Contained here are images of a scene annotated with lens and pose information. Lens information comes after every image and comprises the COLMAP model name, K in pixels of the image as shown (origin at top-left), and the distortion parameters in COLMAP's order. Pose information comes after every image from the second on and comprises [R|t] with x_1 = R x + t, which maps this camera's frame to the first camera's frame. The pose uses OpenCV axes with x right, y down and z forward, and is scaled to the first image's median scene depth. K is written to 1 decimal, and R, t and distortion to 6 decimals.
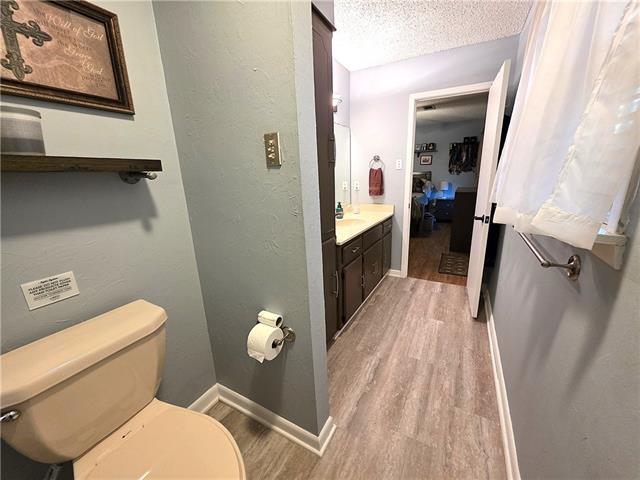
lens RADIAL K [[255.9, 0, 320.0], [0, 255.9, 240.0], [0, 0, 1]] dist [0.000232, 0.000018]
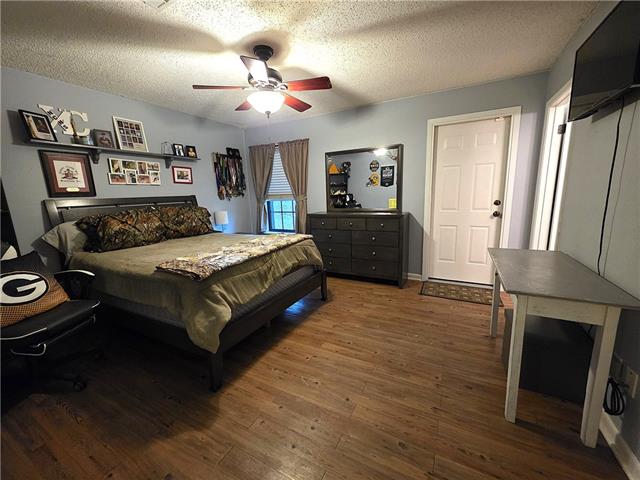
lens RADIAL K [[255.9, 0, 320.0], [0, 255.9, 240.0], [0, 0, 1]] dist [0.000232, 0.000018]
pose [[-0.015655, -0.149616, 0.988620, -0.154473], [0.288182, 0.946109, 0.147746, -0.191667], [-0.957448, 0.287215, 0.028306, 0.799997]]
